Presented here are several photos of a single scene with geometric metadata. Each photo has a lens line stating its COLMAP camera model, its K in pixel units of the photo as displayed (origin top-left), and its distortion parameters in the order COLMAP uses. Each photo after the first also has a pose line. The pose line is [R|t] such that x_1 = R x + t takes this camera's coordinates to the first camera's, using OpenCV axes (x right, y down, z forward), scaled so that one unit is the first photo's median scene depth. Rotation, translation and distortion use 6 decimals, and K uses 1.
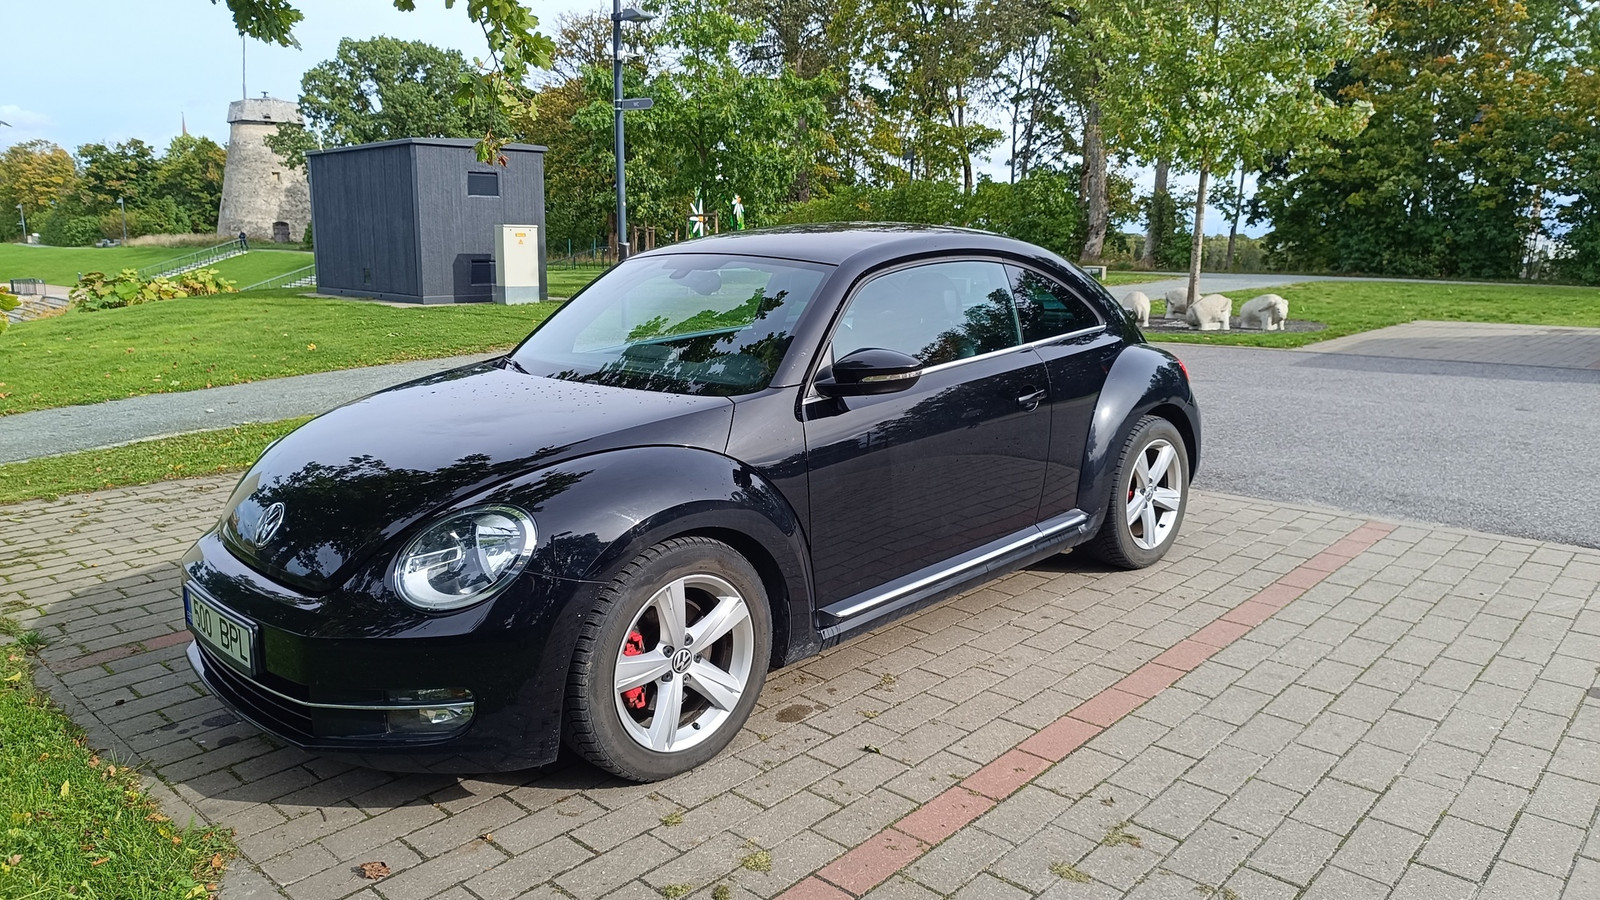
lens RADIAL K [[1126.3, 0, 812.0], [0, 1126.3, 445.3], [0, 0, 1]] dist [0.003200, 0.001215]
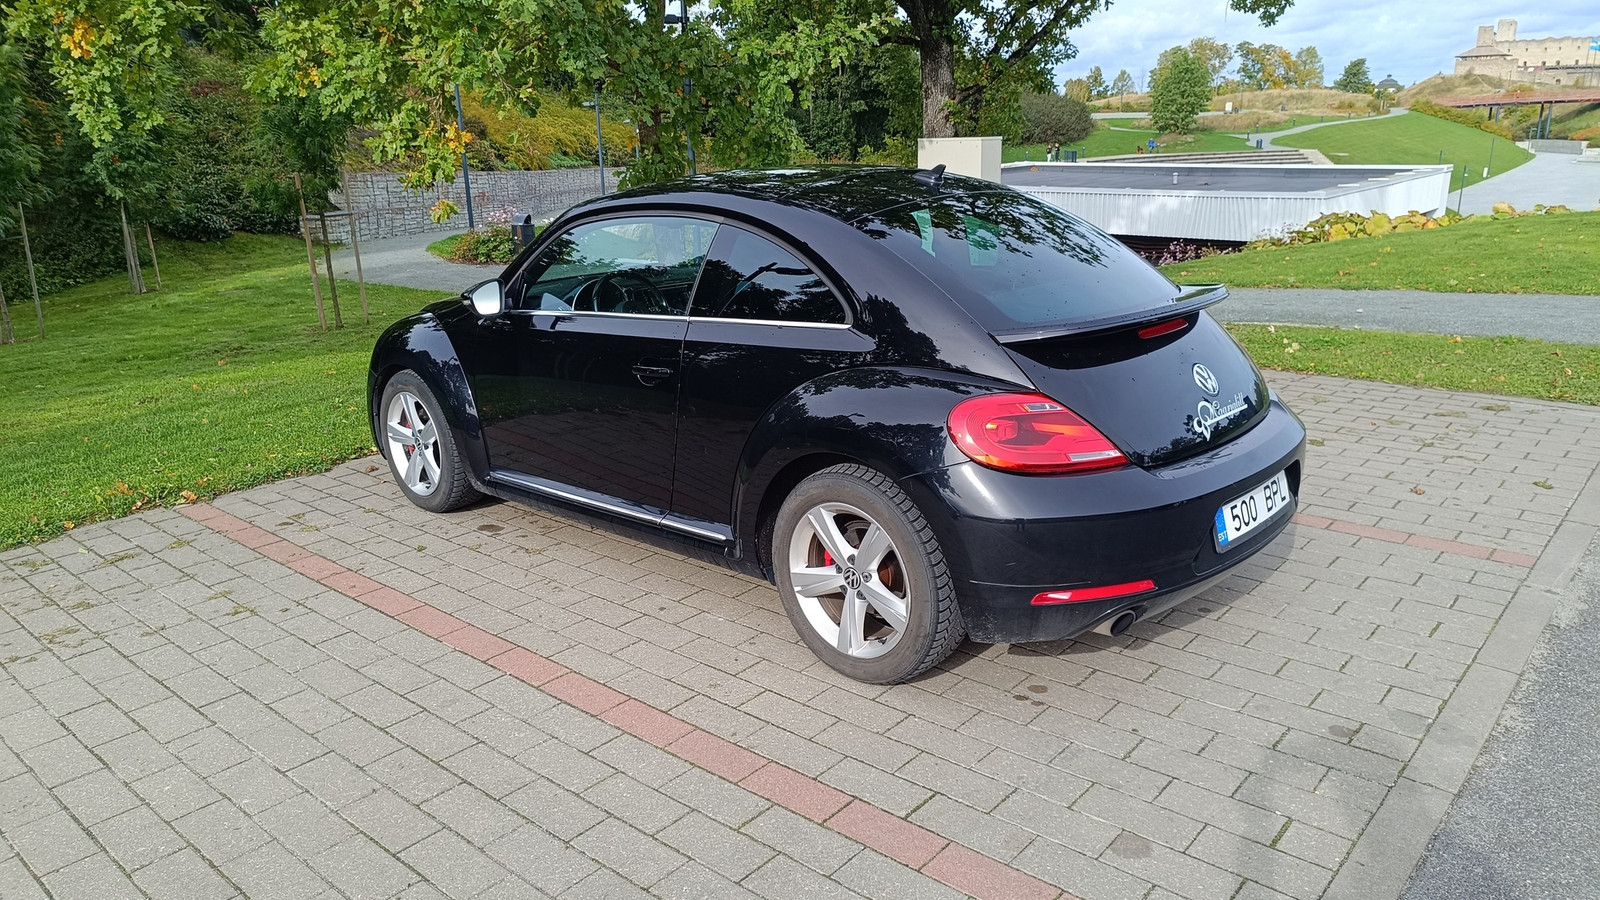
lens RADIAL K [[1126.3, 0, 812.0], [0, 1126.3, 445.3], [0, 0, 1]] dist [0.003200, 0.001215]
pose [[0.018892, 0.278811, -0.960160, 1.325350], [-0.155785, 0.949423, 0.272628, -0.313250], [0.987610, 0.144428, 0.061371, 1.286820]]
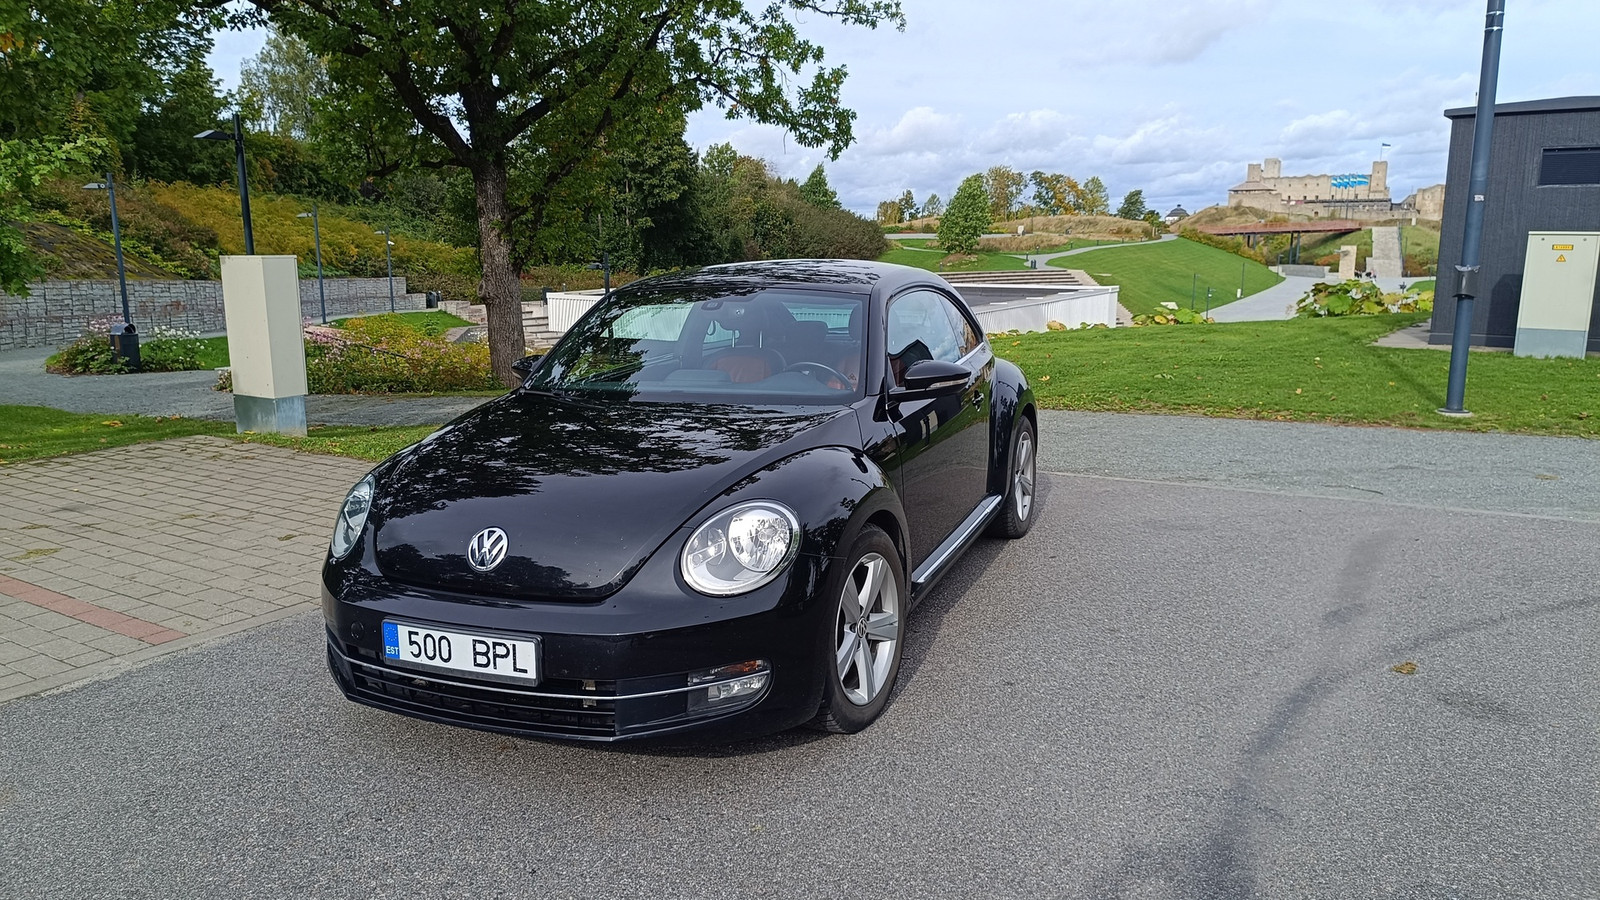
lens RADIAL K [[1126.3, 0, 812.0], [0, 1126.3, 445.3], [0, 0, 1]] dist [0.003200, 0.001215]
pose [[0.165097, 0.182901, -0.969170, 1.376438], [-0.171506, 0.973007, 0.154409, -0.358504], [0.971251, 0.140726, 0.192009, 1.546838]]
